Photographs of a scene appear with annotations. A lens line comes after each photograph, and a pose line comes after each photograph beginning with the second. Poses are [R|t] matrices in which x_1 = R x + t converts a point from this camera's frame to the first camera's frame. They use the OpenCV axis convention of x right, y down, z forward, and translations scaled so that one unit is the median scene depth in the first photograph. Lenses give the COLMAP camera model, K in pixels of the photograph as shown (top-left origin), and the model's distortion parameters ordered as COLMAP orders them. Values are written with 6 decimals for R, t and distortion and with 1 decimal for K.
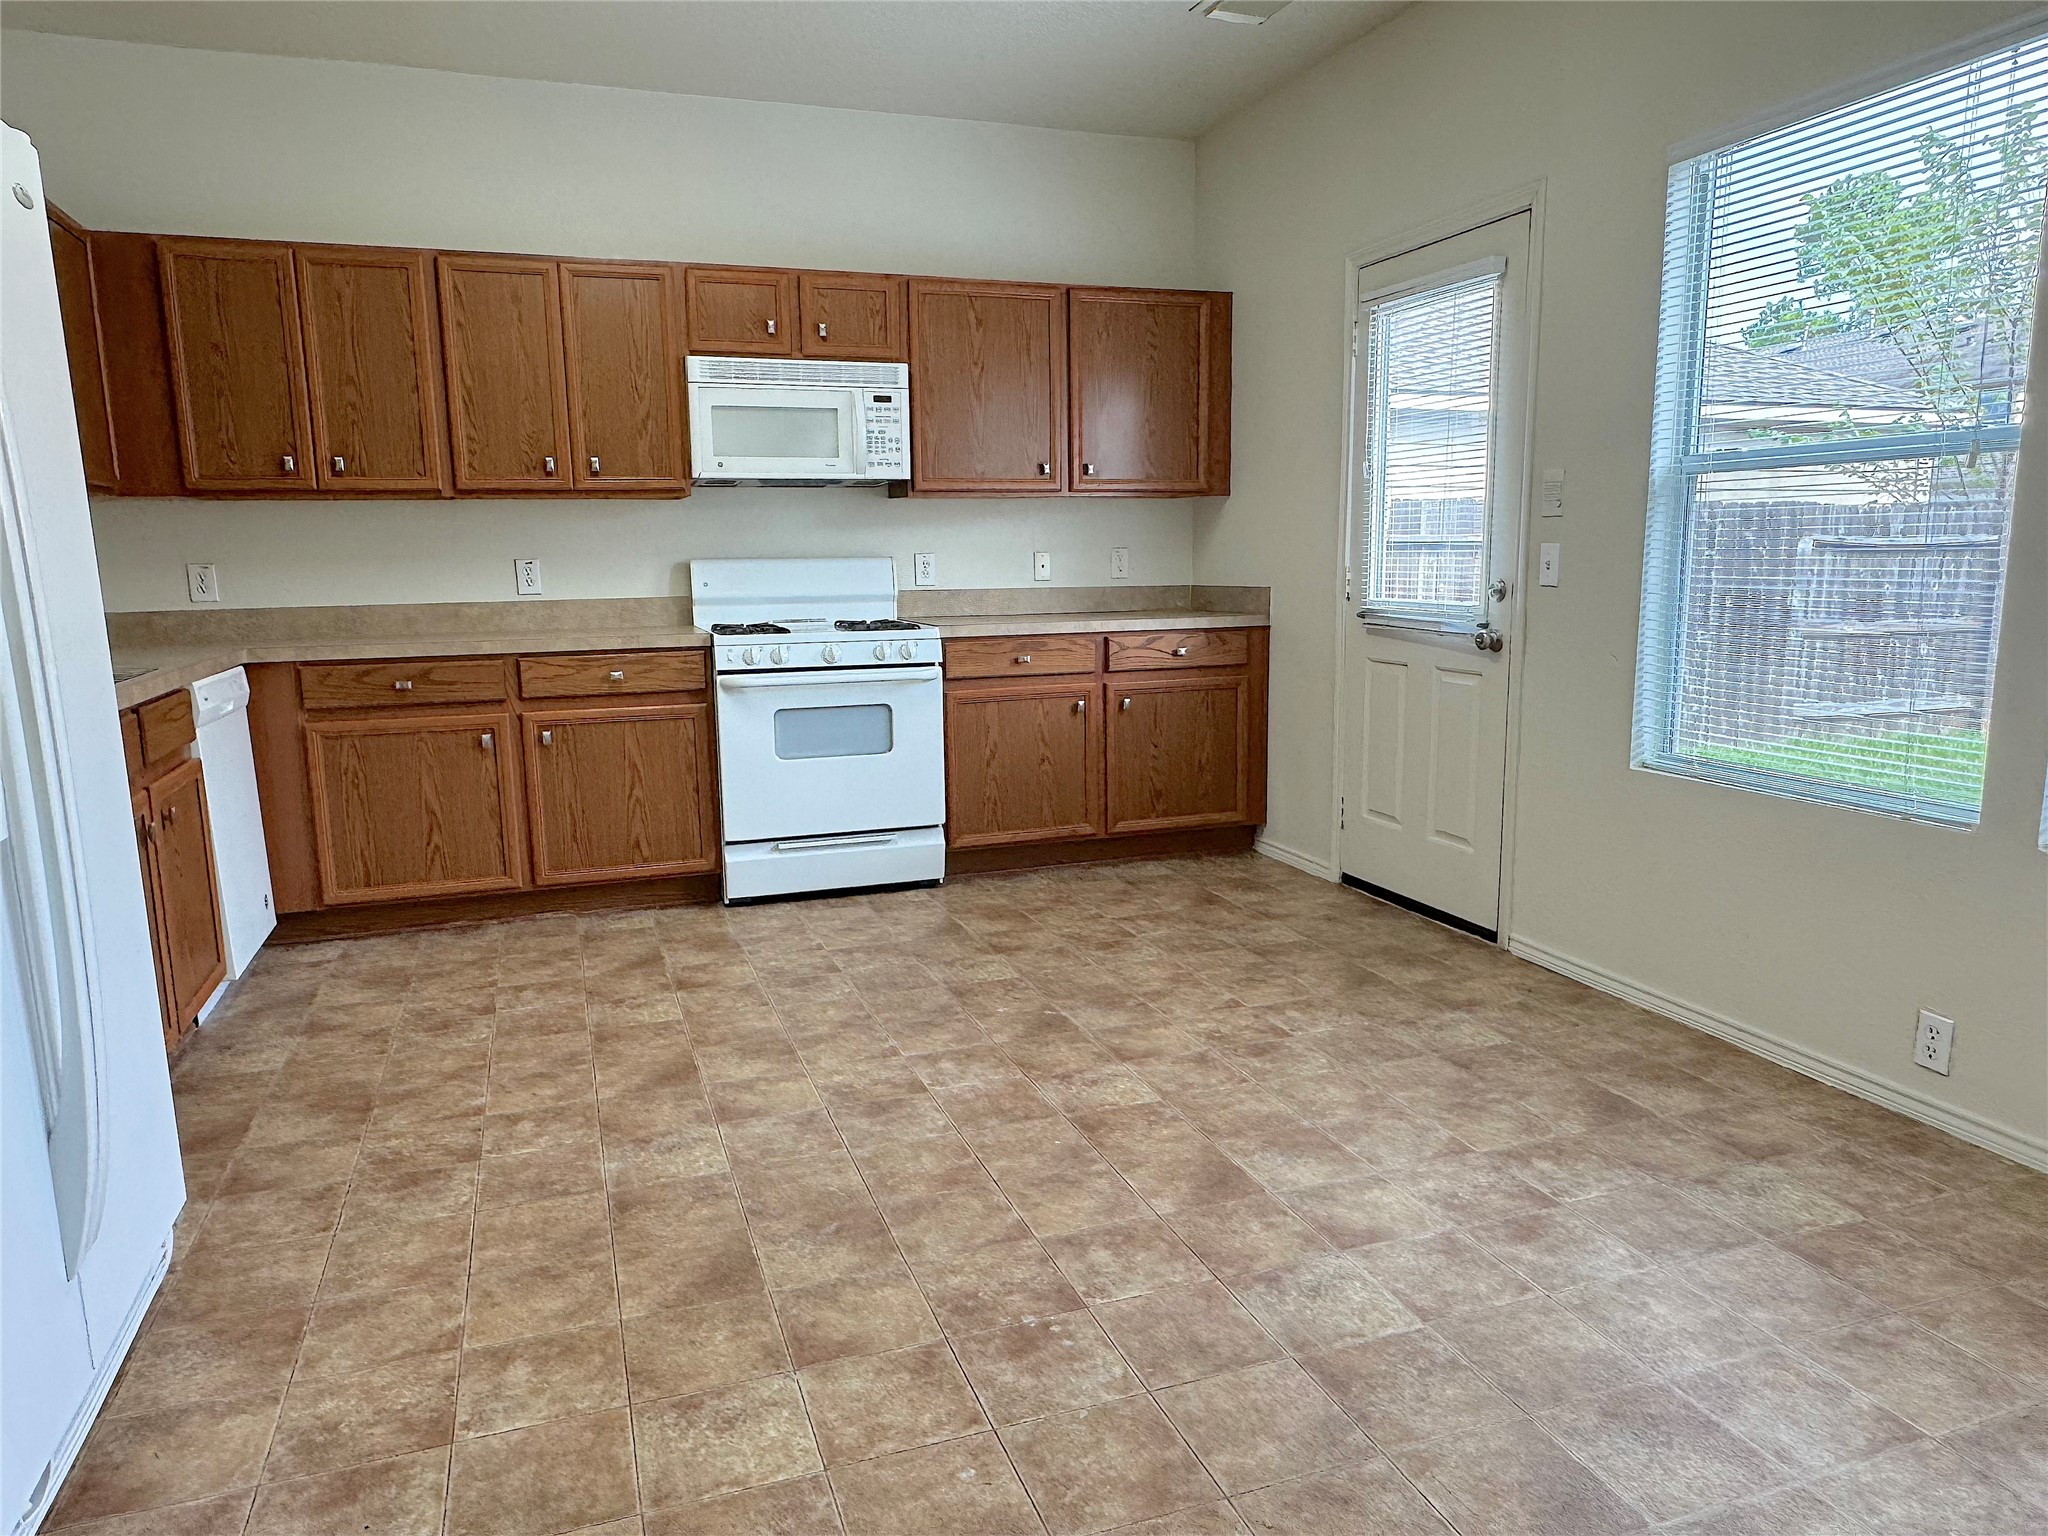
lens RADIAL K [[1308.2, 0, 1023.6], [0, 1308.2, 765.8], [0, 0, 1]] dist [-0.004903, 0.002808]
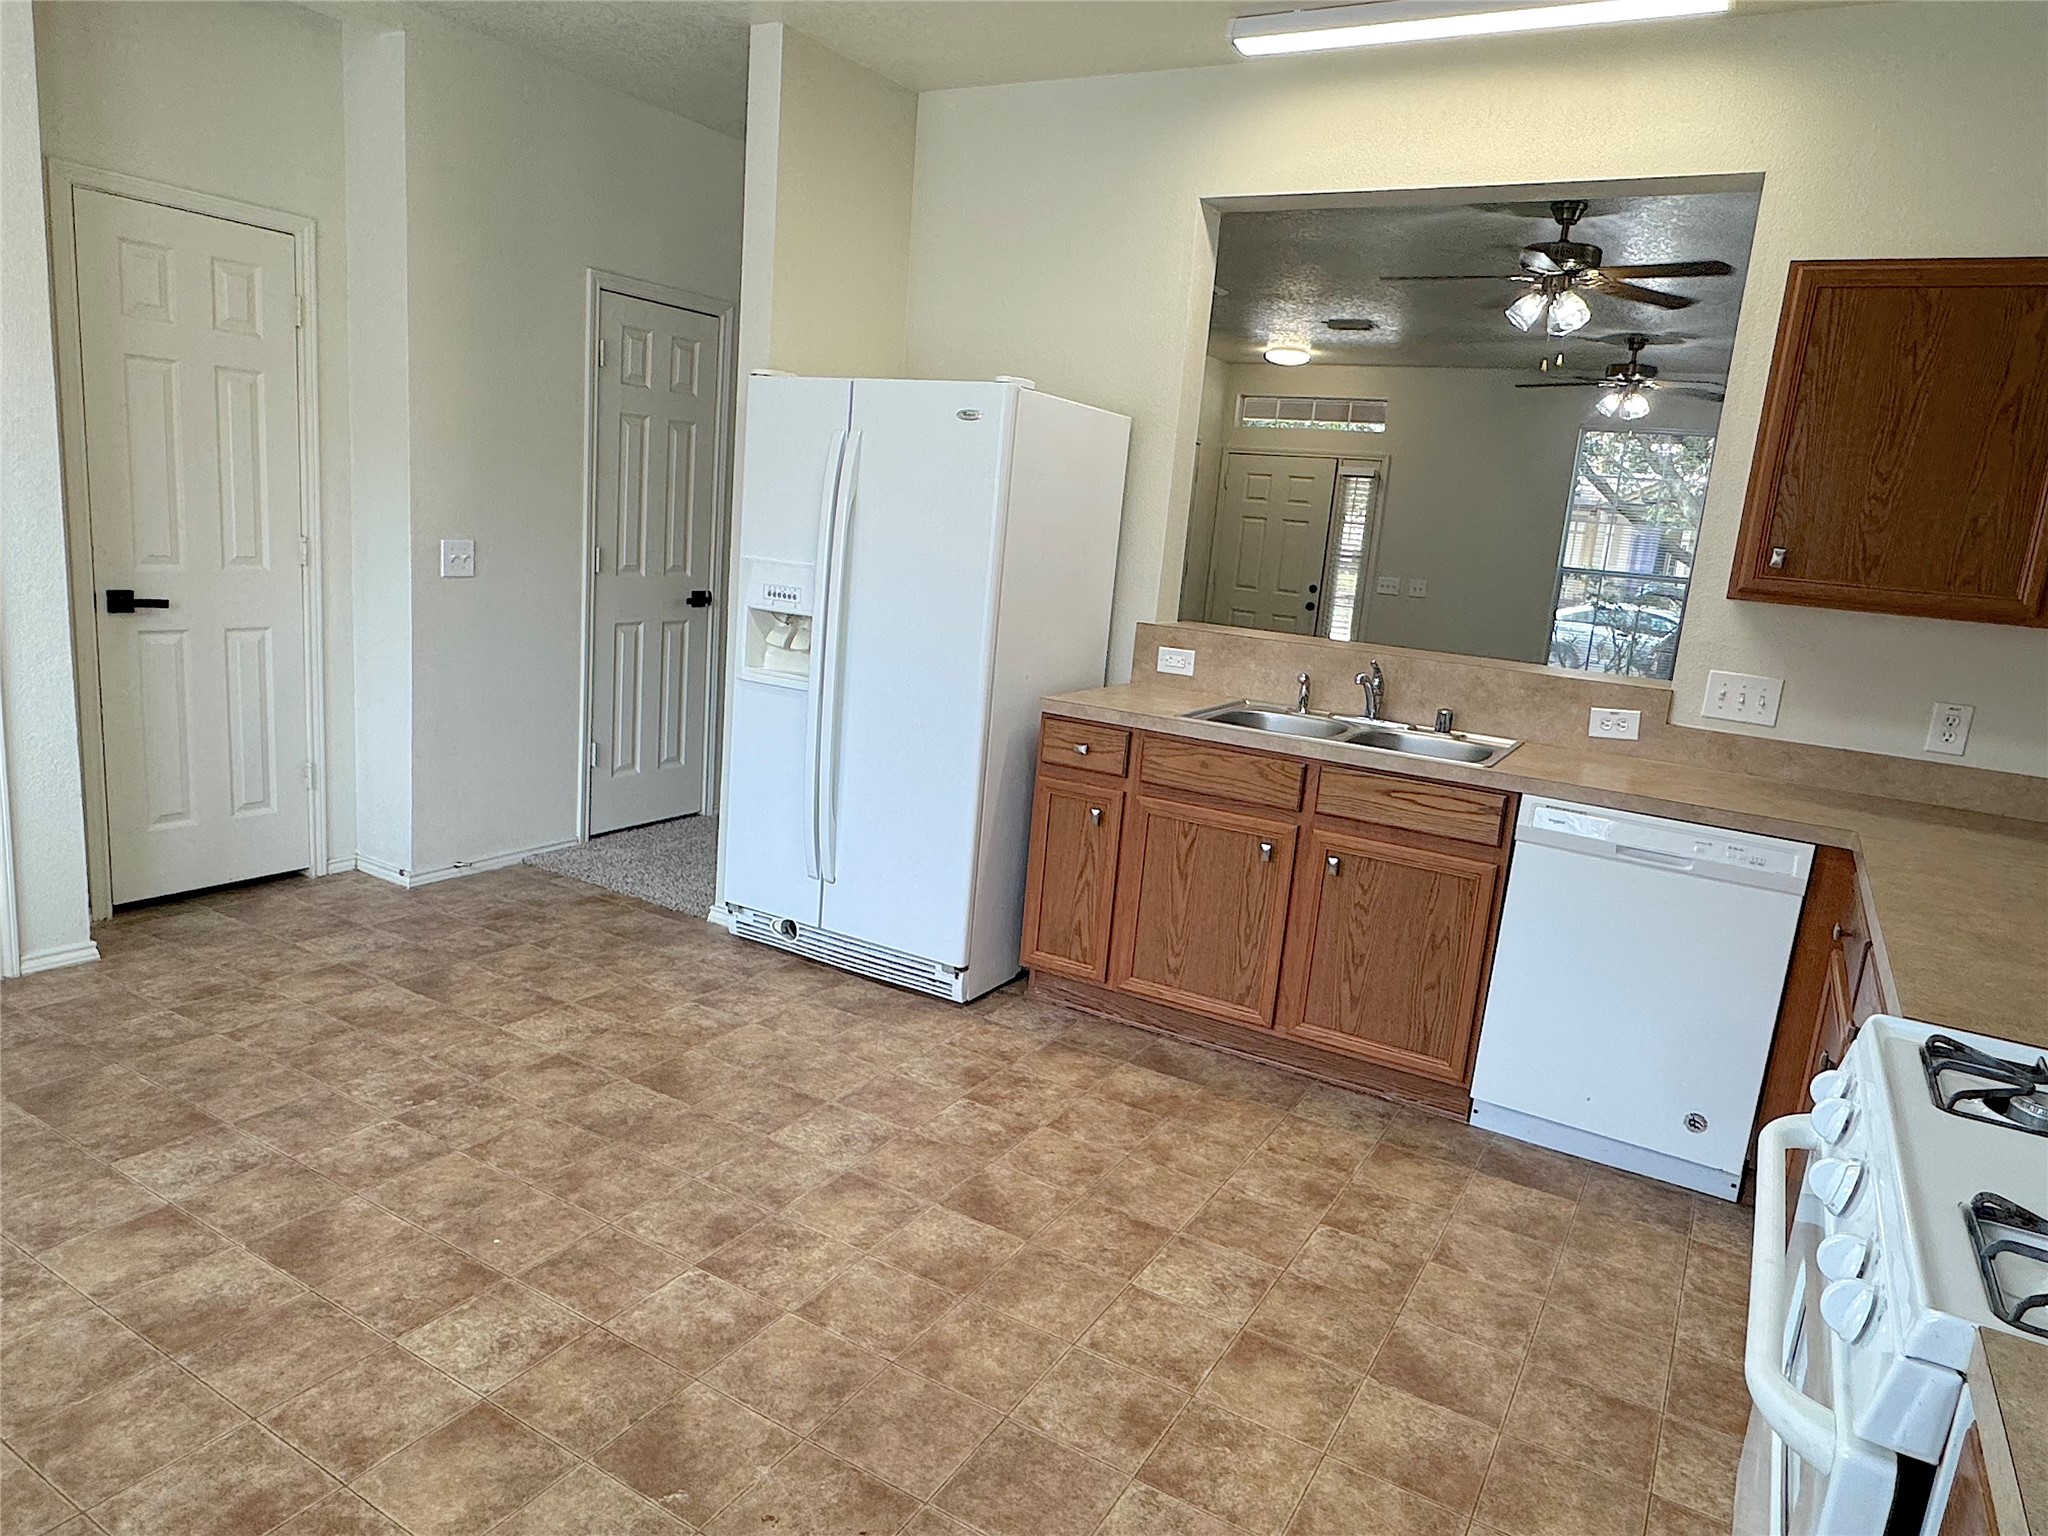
lens RADIAL K [[1308.2, 0, 1021.8], [0, 1308.2, 770.2], [0, 0, 1]] dist [-0.004903, 0.002808]
pose [[-0.766564, 0.076407, -0.637606, 0.295054], [-0.177465, 0.929023, 0.324687, -0.379402], [0.617159, 0.362046, -0.698596, 1.680903]]
